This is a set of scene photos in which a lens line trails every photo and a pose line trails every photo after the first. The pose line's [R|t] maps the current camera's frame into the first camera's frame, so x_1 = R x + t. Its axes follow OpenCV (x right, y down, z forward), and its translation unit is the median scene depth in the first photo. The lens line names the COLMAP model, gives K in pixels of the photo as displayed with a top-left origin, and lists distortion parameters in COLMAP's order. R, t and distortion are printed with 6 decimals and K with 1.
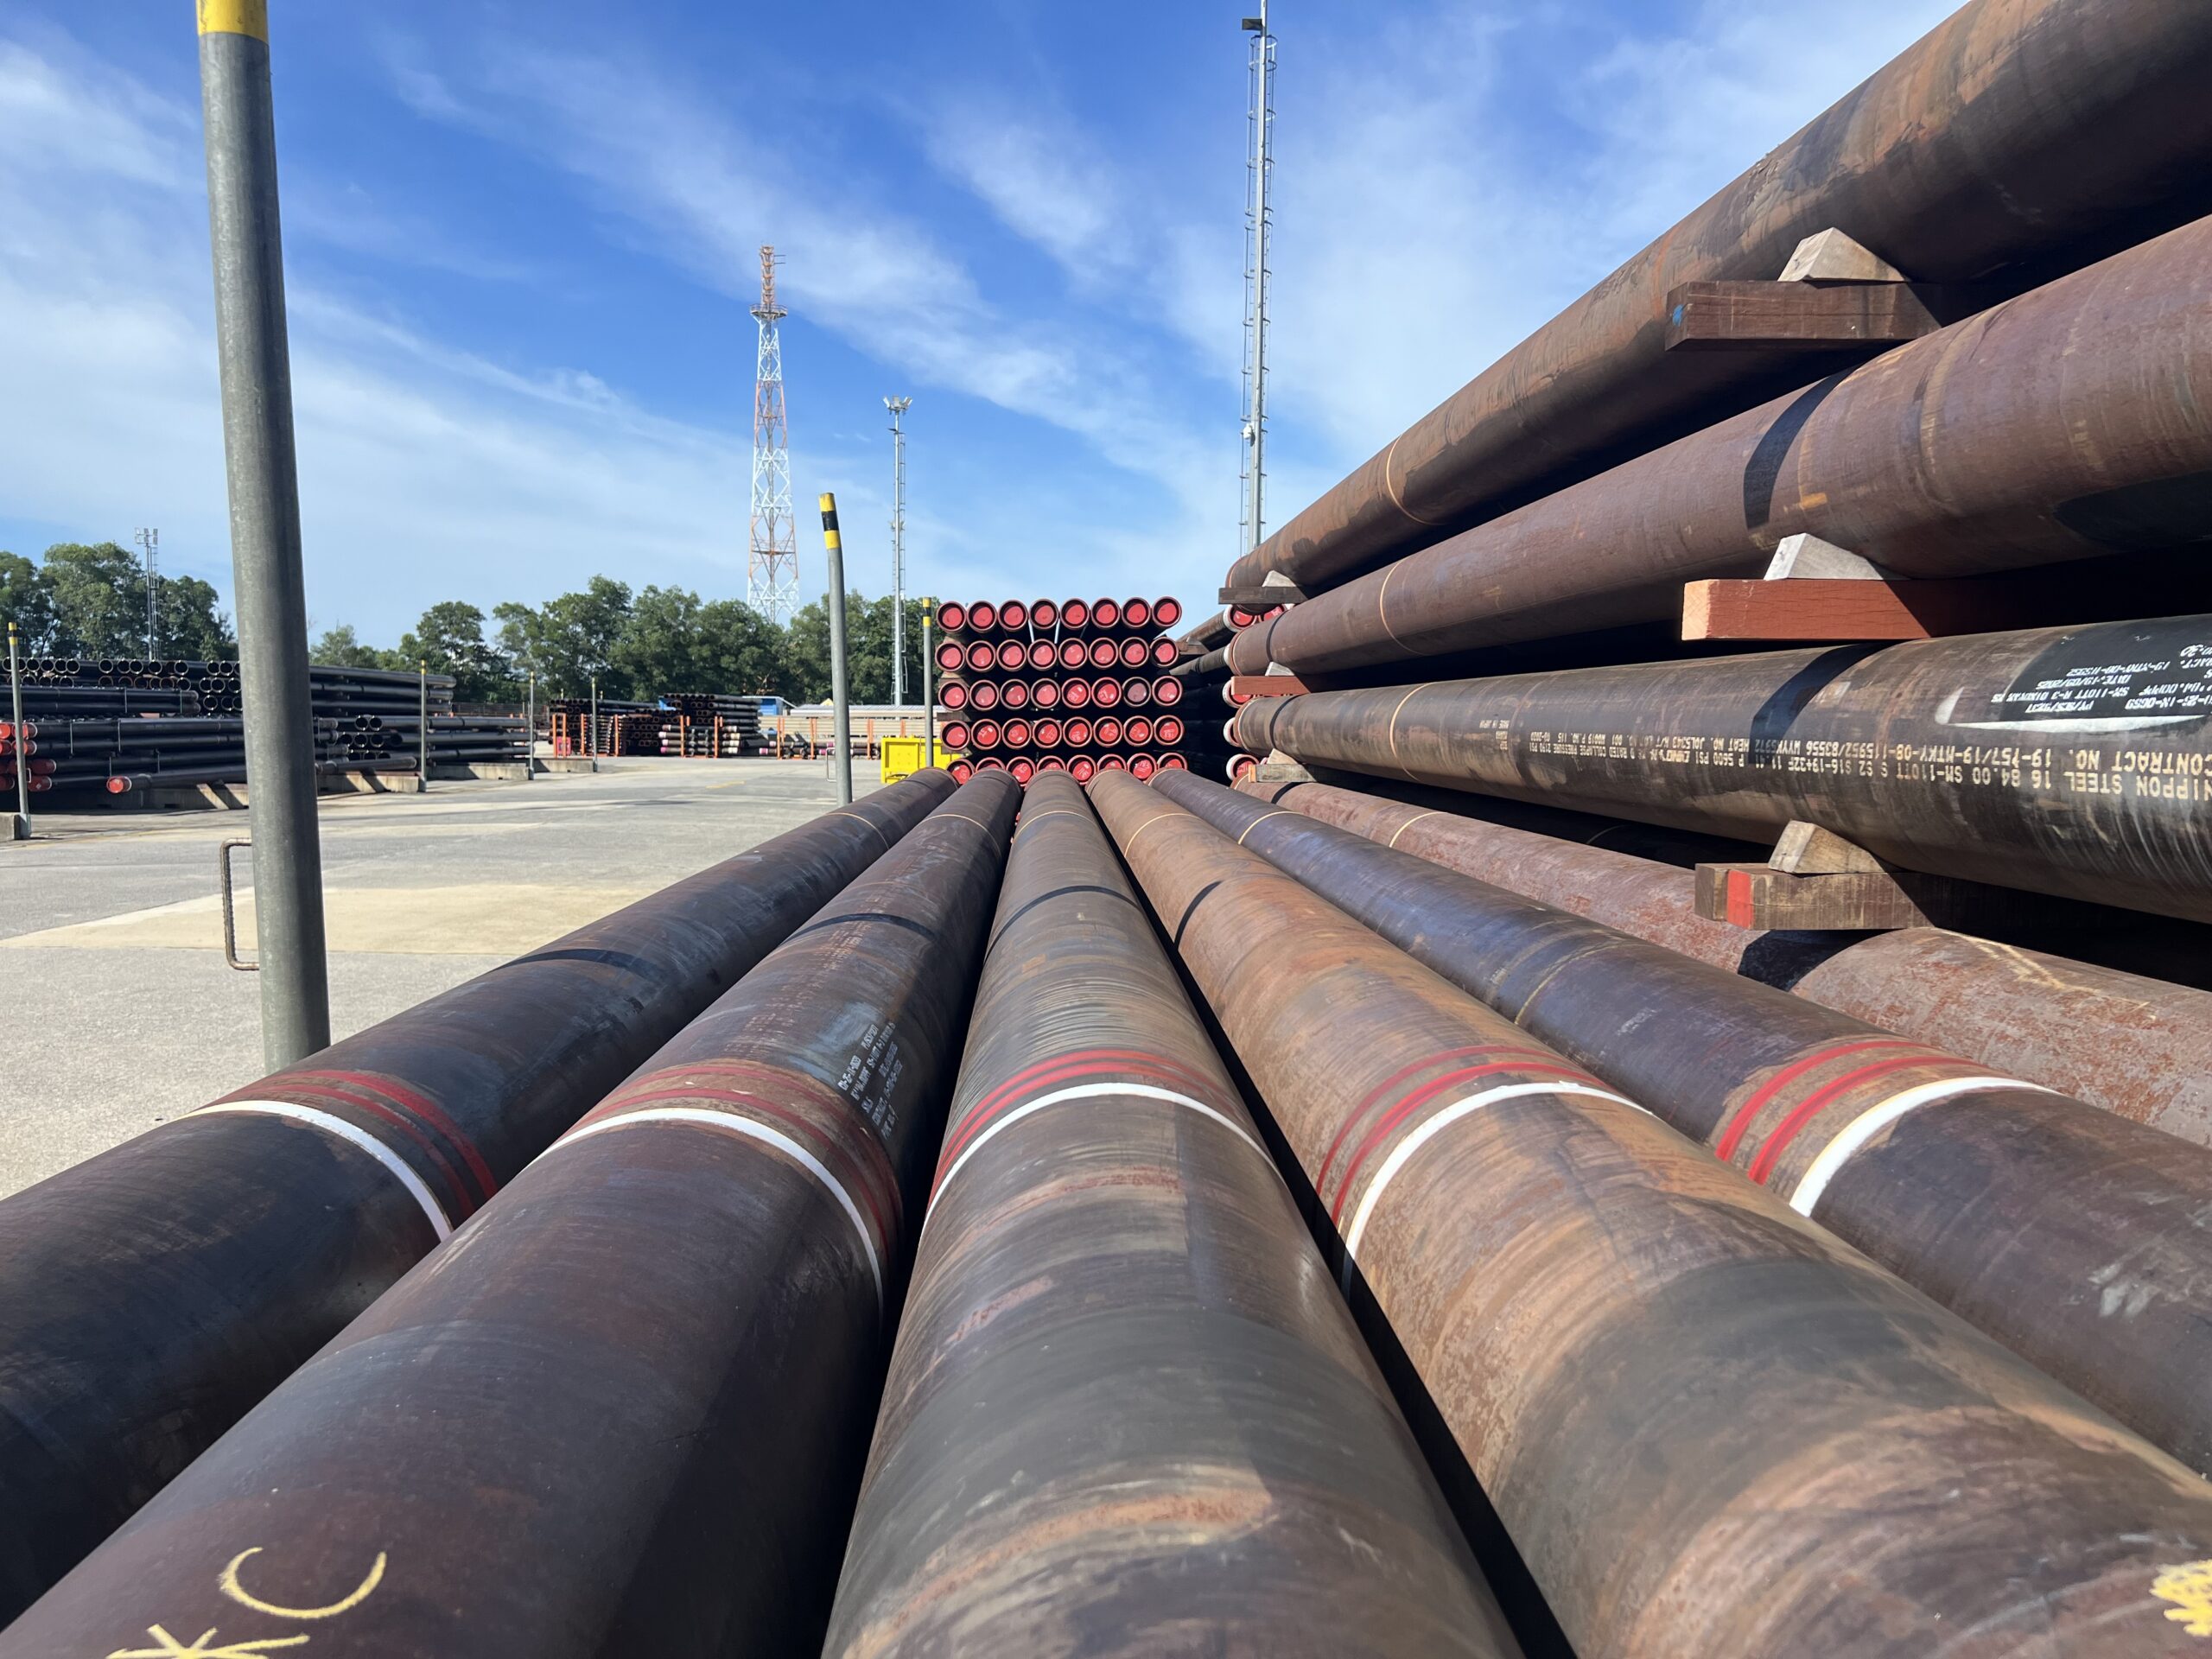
lens RADIAL K [[1662.0, 0, 1106.0], [0, 1662.0, 829.5], [0, 0, 1]] dist [-0.024790, -0.006726]
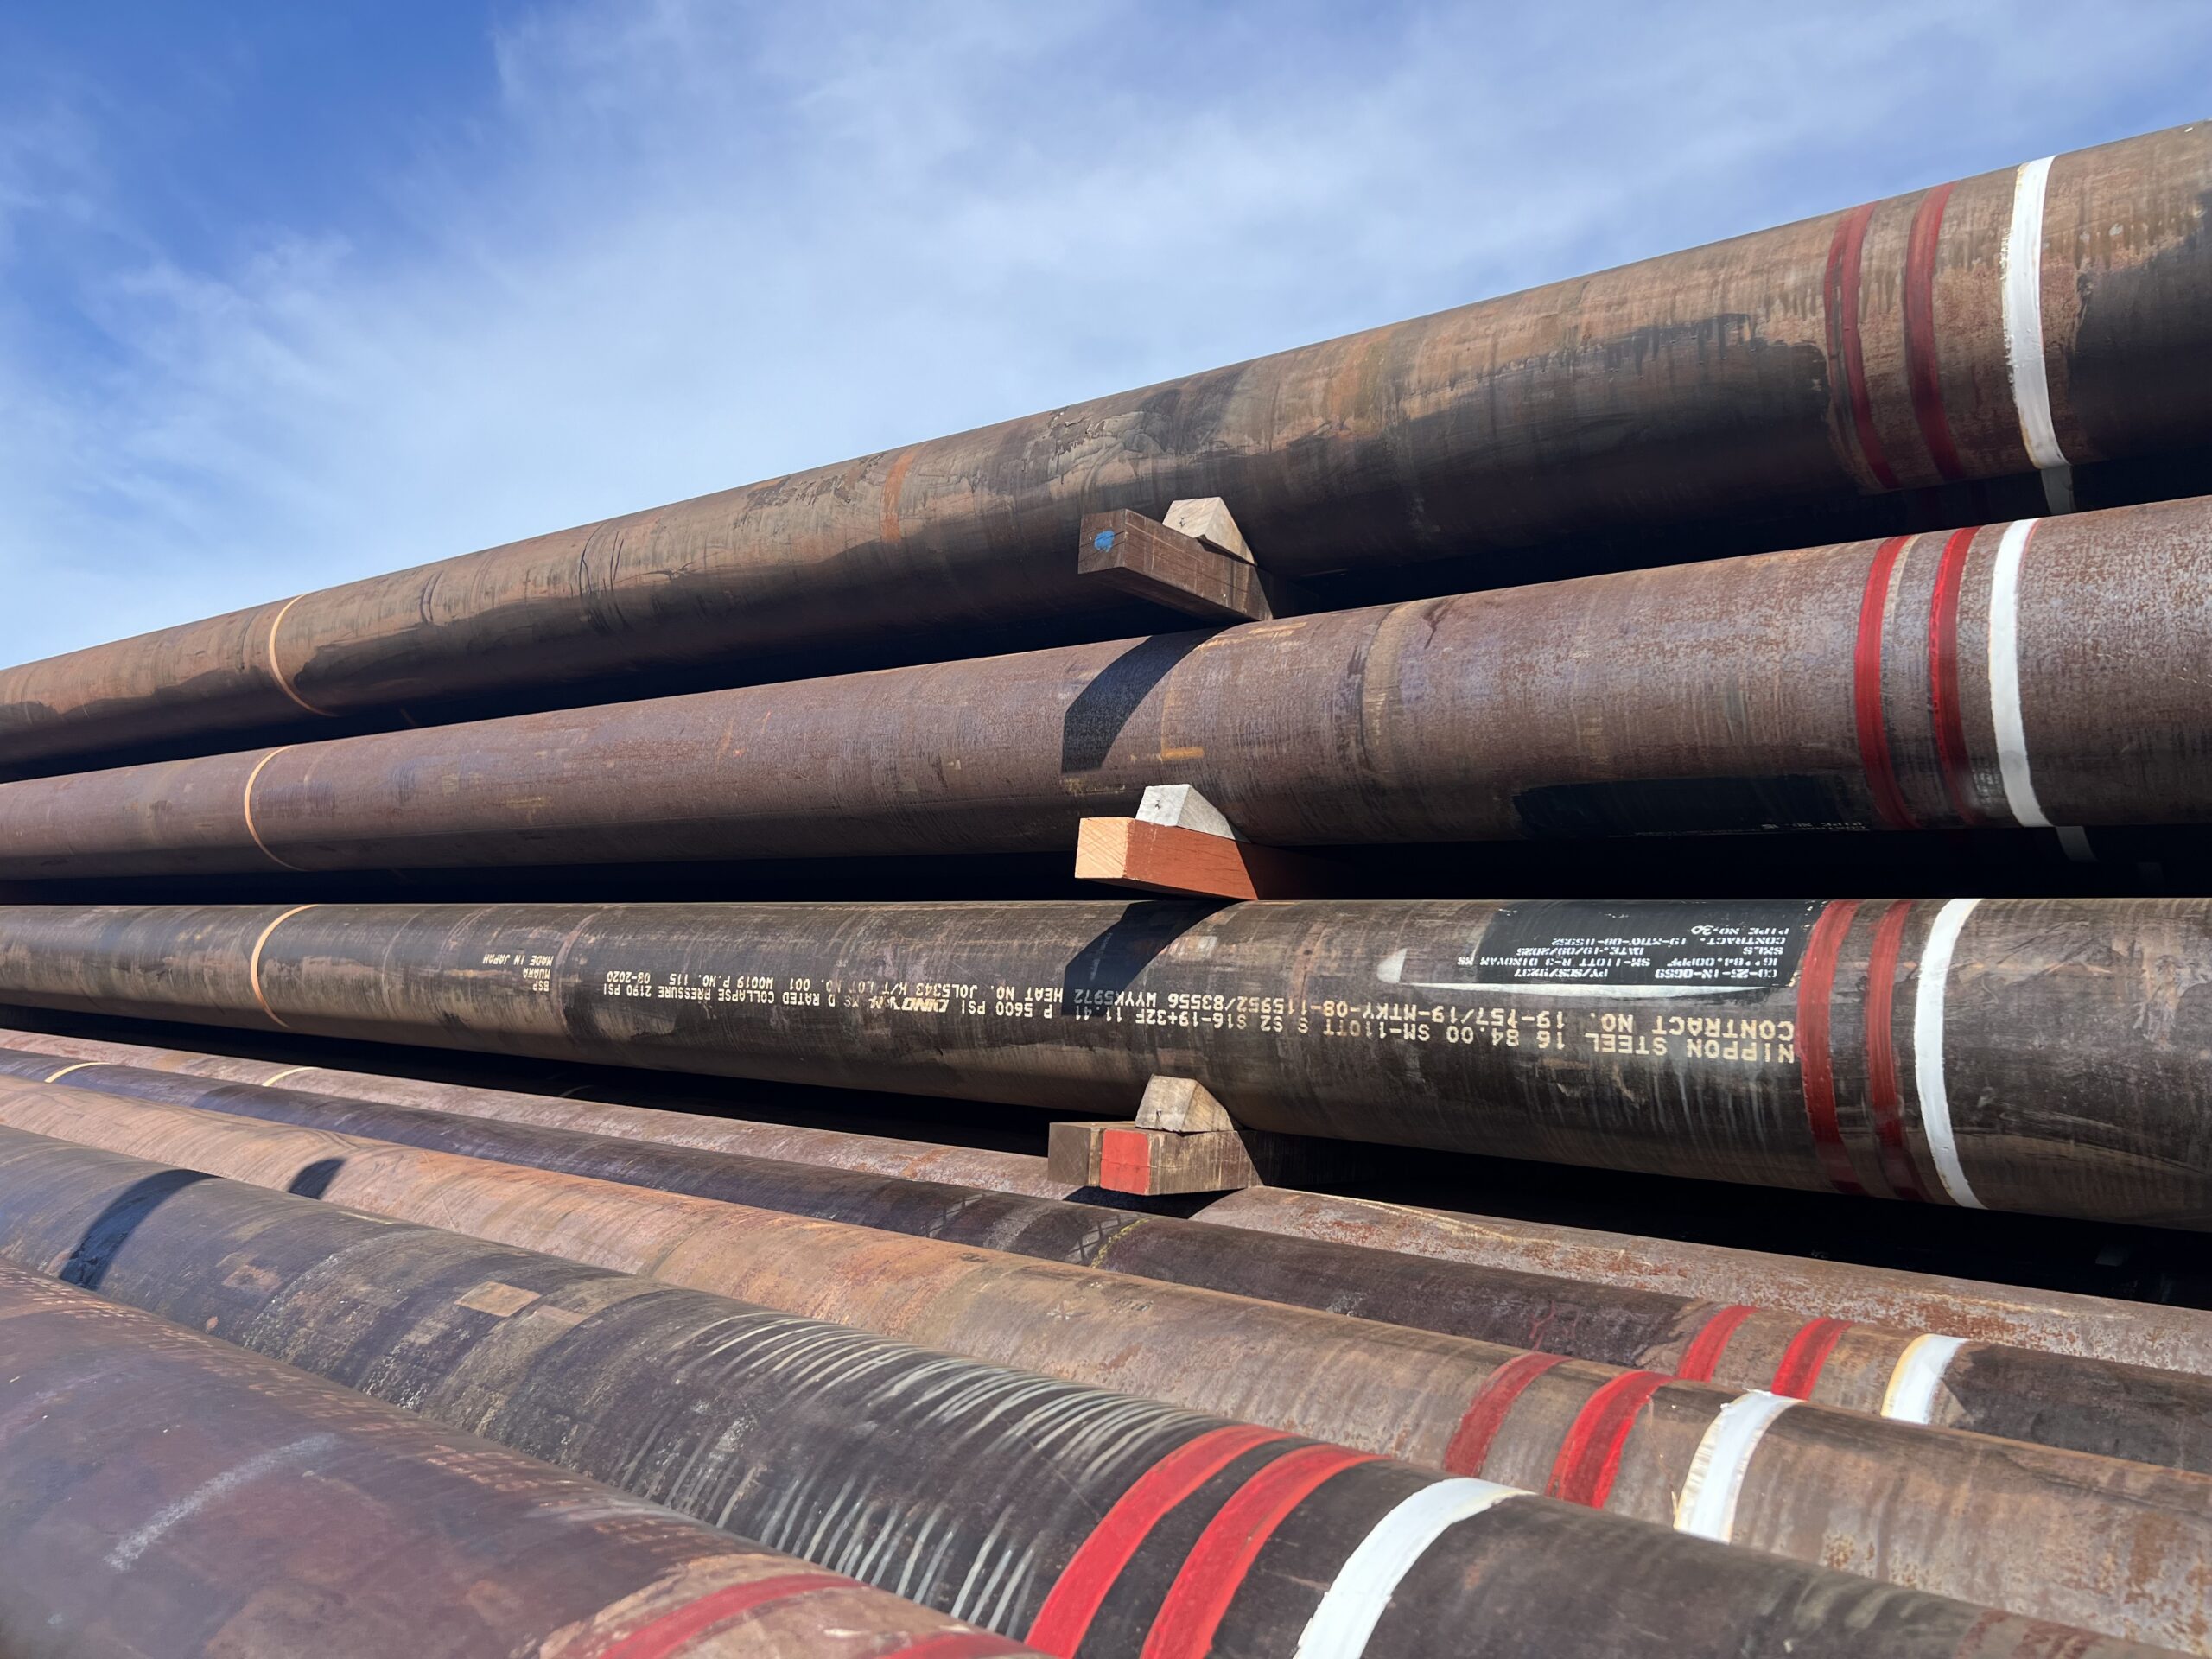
lens RADIAL K [[1629.7, 0, 1106.0], [0, 1629.7, 829.5], [0, 0, 1]] dist [0.117506, -0.194677]
pose [[0.654299, 0.130719, 0.744852, -0.400259], [-0.008397, 0.986142, -0.165688, 0.013204], [-0.756189, 0.102155, 0.646330, 0.478647]]
